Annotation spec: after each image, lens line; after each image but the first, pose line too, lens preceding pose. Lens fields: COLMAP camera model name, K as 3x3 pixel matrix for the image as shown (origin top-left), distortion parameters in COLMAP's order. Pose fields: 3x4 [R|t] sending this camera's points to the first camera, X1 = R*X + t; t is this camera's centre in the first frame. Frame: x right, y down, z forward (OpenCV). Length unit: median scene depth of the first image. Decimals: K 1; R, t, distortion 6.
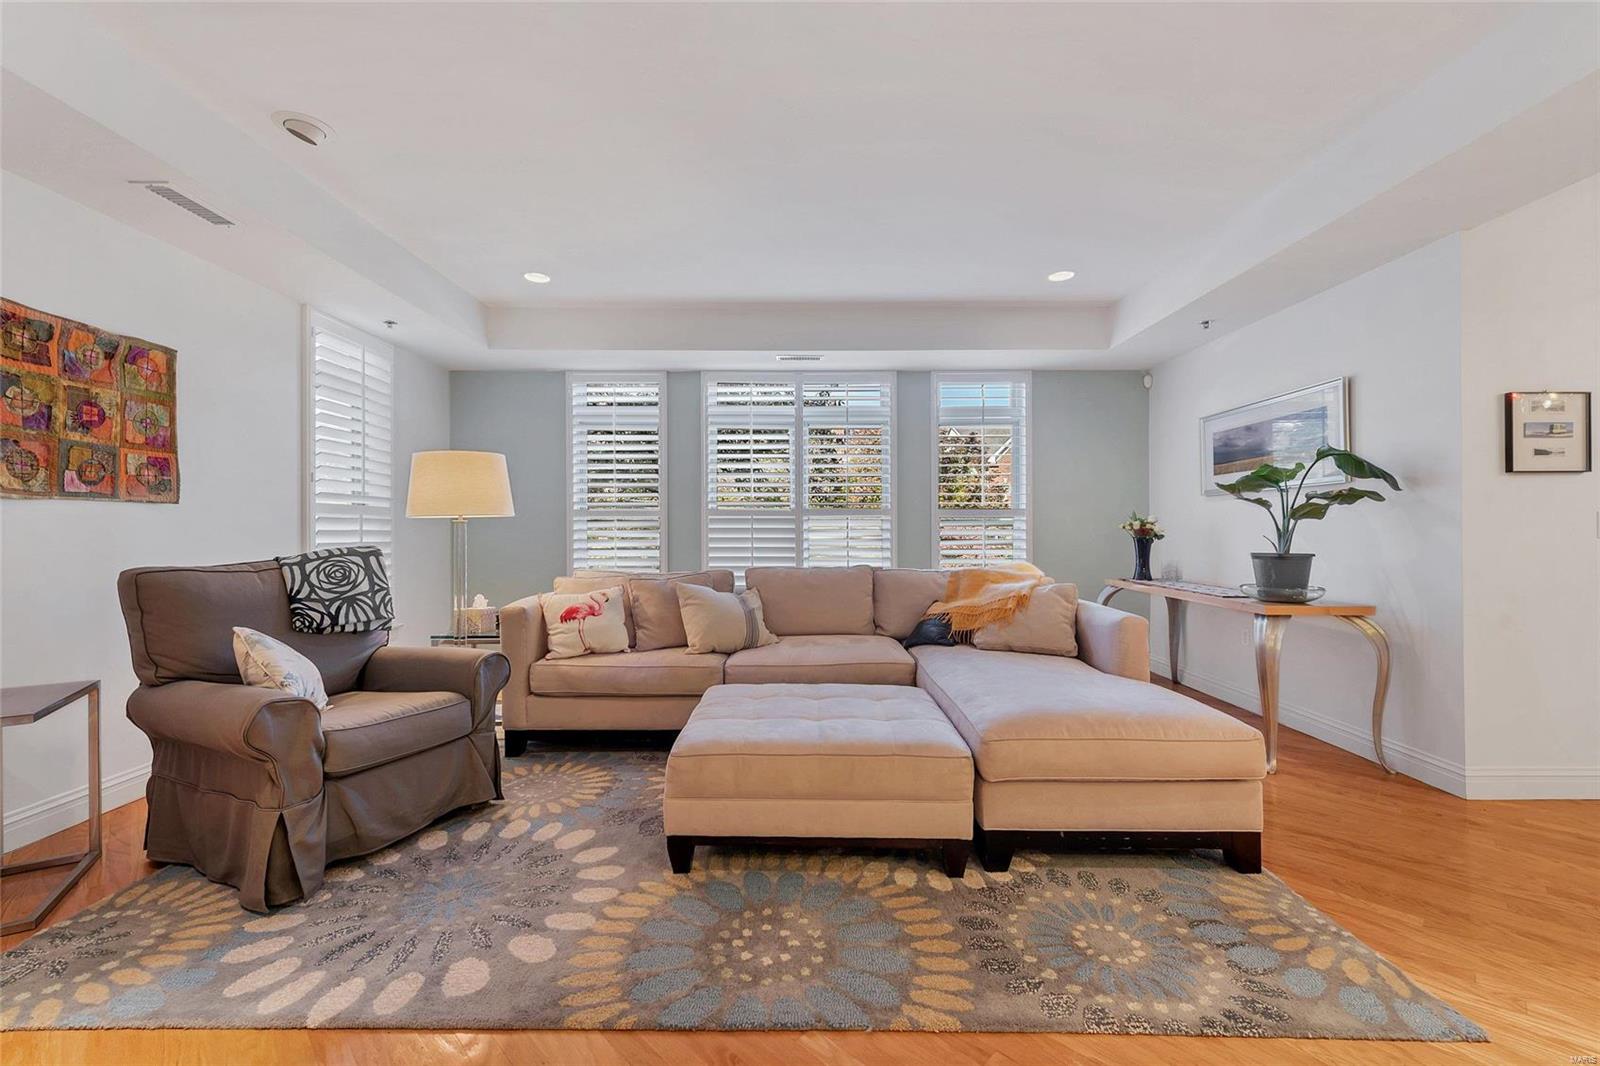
lens RADIAL K [[661.4, 0, 794.0], [0, 661.4, 523.1], [0, 0, 1]] dist [0.018608, -0.005285]
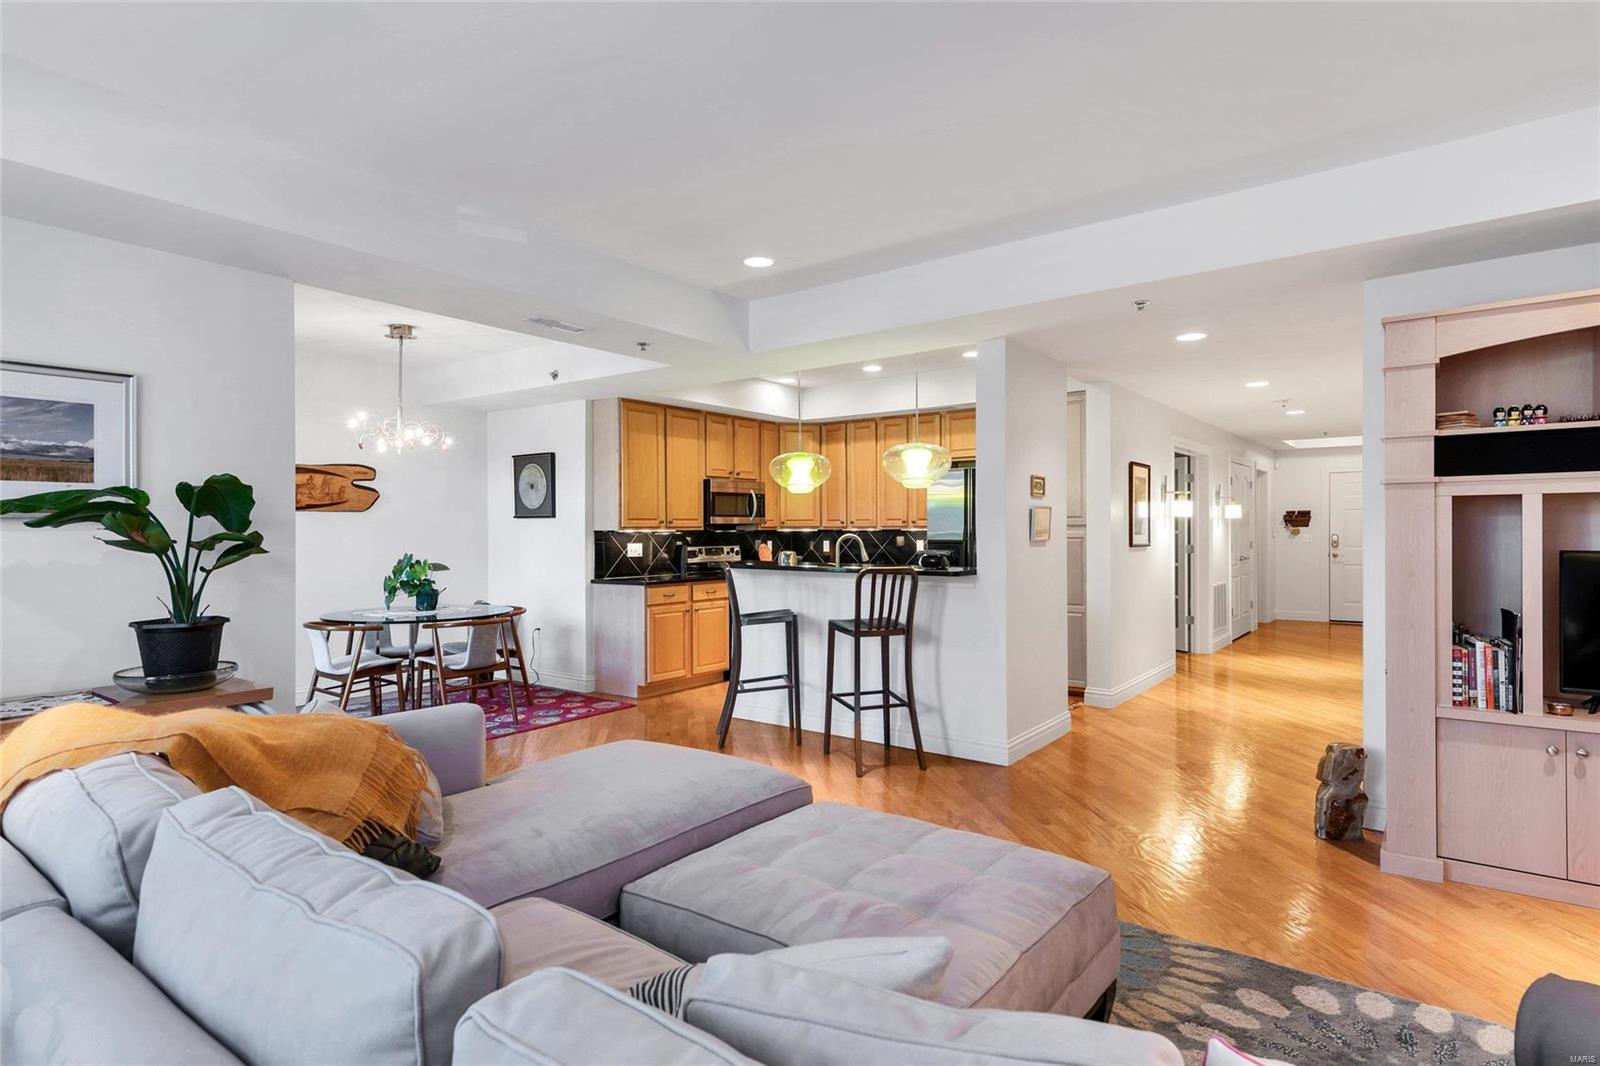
lens RADIAL K [[862.6, 0, 795.4], [0, 862.6, 530.1], [0, 0, 1]] dist [0.025631, -0.000193]
pose [[-0.799481, 0.002504, 0.600686, -0.368622], [-0.003902, 0.999949, -0.009362, -0.048258], [-0.600678, -0.009828, -0.799431, 1.498017]]
